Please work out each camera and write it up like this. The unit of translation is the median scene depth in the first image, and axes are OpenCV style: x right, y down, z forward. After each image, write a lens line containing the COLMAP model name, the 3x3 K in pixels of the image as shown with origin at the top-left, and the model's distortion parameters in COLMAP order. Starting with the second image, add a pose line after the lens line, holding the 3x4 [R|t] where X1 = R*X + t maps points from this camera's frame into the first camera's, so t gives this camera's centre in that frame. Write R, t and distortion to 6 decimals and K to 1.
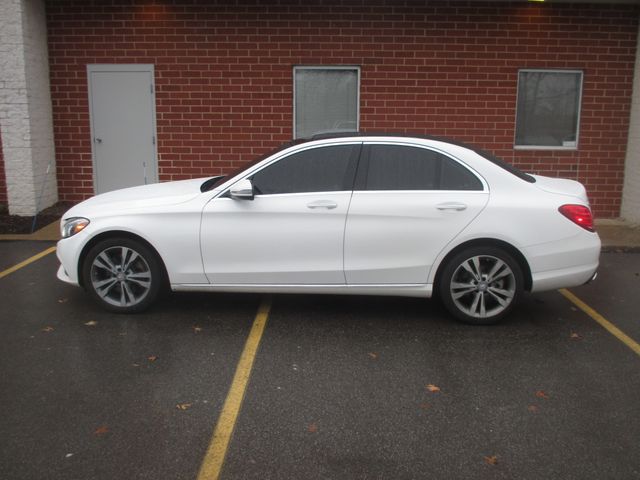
lens RADIAL K [[579.9, 0, 324.4], [0, 579.9, 236.6], [0, 0, 1]] dist [-0.044448, 0.000000]
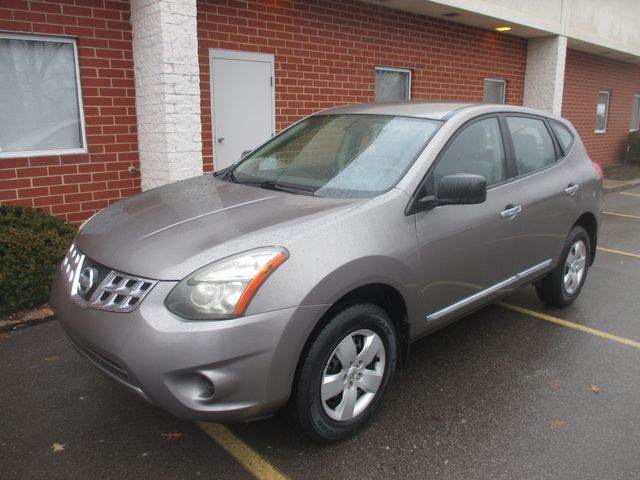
lens RADIAL K [[527.4, 0, 321.0], [0, 527.4, 236.4], [0, 0, 1]] dist [-0.046172, 0.004964]
pose [[0.733166, -0.156137, 0.661883, -0.837948], [0.134679, 0.987345, 0.083730, -0.073719], [-0.666580, 0.027754, 0.744917, 0.335638]]
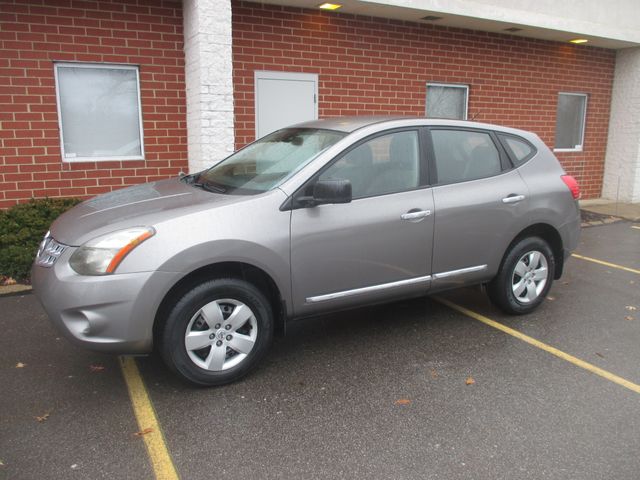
lens RADIAL K [[527.4, 0, 320.3], [0, 527.4, 236.6], [0, 0, 1]] dist [-0.046172, 0.004964]
pose [[0.880579, -0.096803, 0.463907, -0.746401], [0.093748, 0.995153, 0.029706, -0.043425], [-0.464534, 0.017332, 0.885386, 0.187547]]
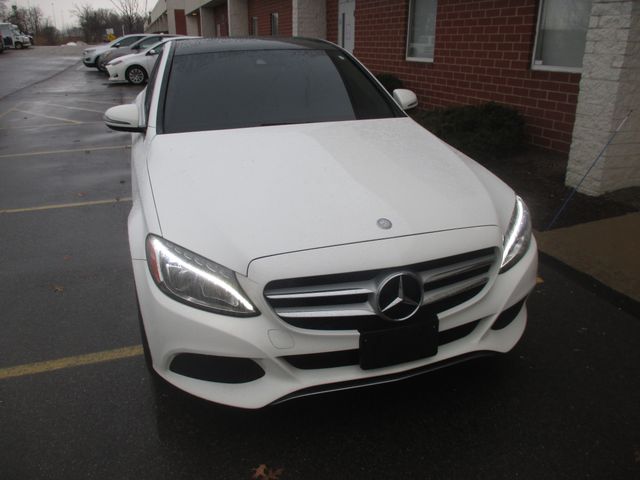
lens RADIAL K [[527.4, 0, 318.7], [0, 527.4, 236.4], [0, 0, 1]] dist [-0.046172, 0.004964]
pose [[0.323894, 0.324895, -0.888558, -0.095171], [-0.182988, 0.942965, 0.278087, -0.092794], [0.928229, 0.072525, 0.364872, 0.513546]]
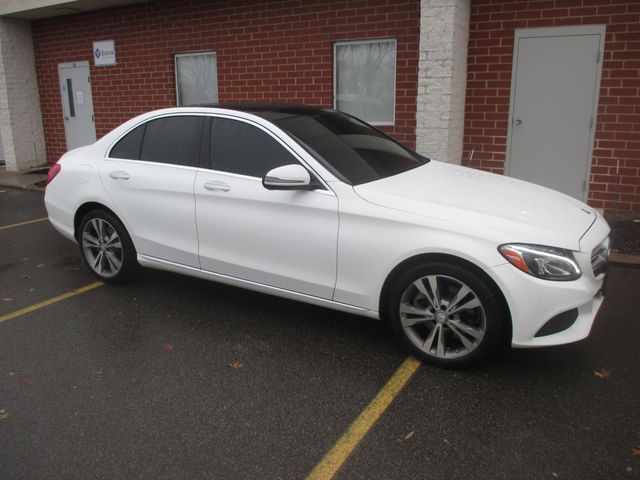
lens RADIAL K [[527.4, 0, 317.2], [0, 527.4, 235.1], [0, 0, 1]] dist [-0.046172, 0.004964]
pose [[0.873025, 0.107978, -0.475571, -0.274685], [-0.083531, 0.993878, 0.072318, -0.034454], [0.480468, -0.023410, 0.876700, 0.194221]]
